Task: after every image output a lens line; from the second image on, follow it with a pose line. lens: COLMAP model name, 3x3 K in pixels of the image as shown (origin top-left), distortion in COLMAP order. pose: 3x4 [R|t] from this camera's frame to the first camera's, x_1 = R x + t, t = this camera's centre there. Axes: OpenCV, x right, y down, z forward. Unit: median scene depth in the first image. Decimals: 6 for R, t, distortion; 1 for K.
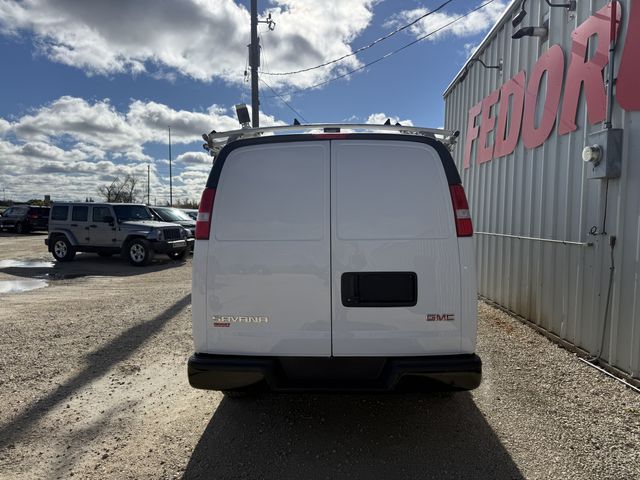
lens RADIAL K [[451.6, 0, 320.0], [0, 451.6, 240.0], [0, 0, 1]] dist [0.080309, -0.106171]
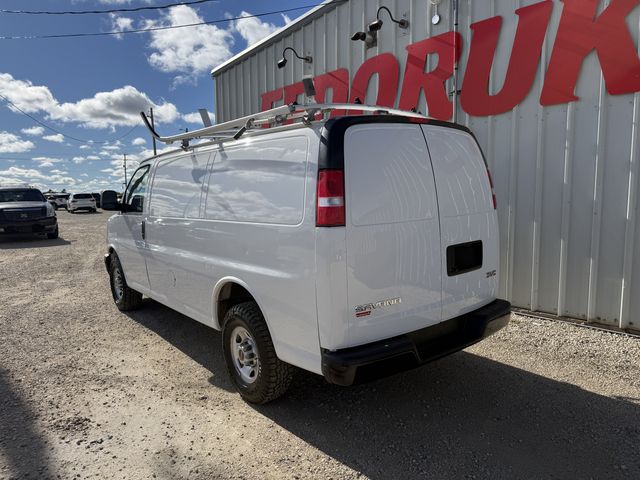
lens RADIAL K [[452.5, 0, 320.0], [0, 452.5, 240.0], [0, 0, 1]] dist [0.029297, -0.002976]
pose [[0.754127, -0.092989, 0.650112, -0.043478], [0.062735, 0.995598, 0.069634, -0.001938], [-0.653725, -0.011728, 0.756641, 0.017146]]
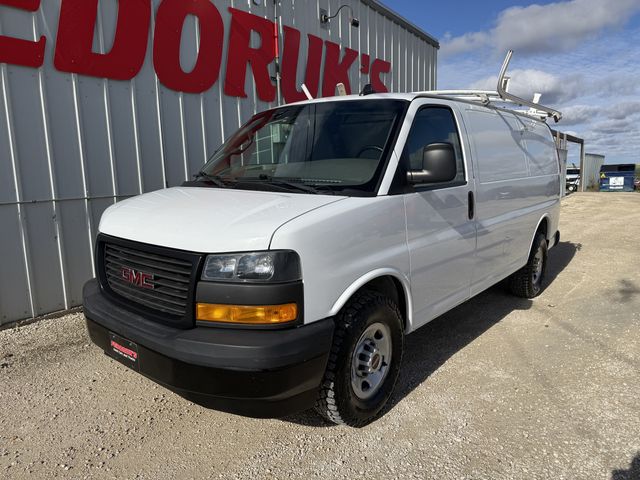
lens RADIAL K [[452.5, 0, 320.0], [0, 452.5, 240.0], [0, 0, 1]] dist [0.029297, -0.002976]
pose [[-0.781746, -0.113338, 0.613210, -0.035319], [0.036833, 0.973236, 0.226837, -0.011516], [-0.622508, 0.199915, -0.756649, 0.164043]]
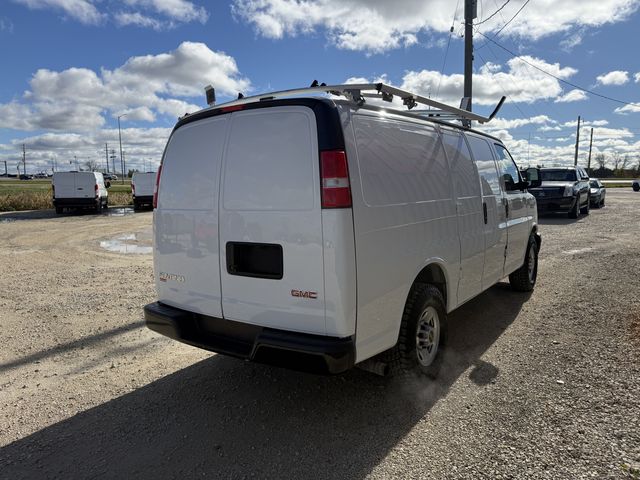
lens RADIAL K [[459.5, 0, 320.2], [0, 459.5, 224.9], [0, 0, 1]] dist [-0.001319, -0.007183]
pose [[0.823977, 0.031282, -0.565759, 0.039382], [-0.007831, 0.999008, 0.043831, -0.000640], [0.566569, -0.031686, 0.823405, 0.011920]]
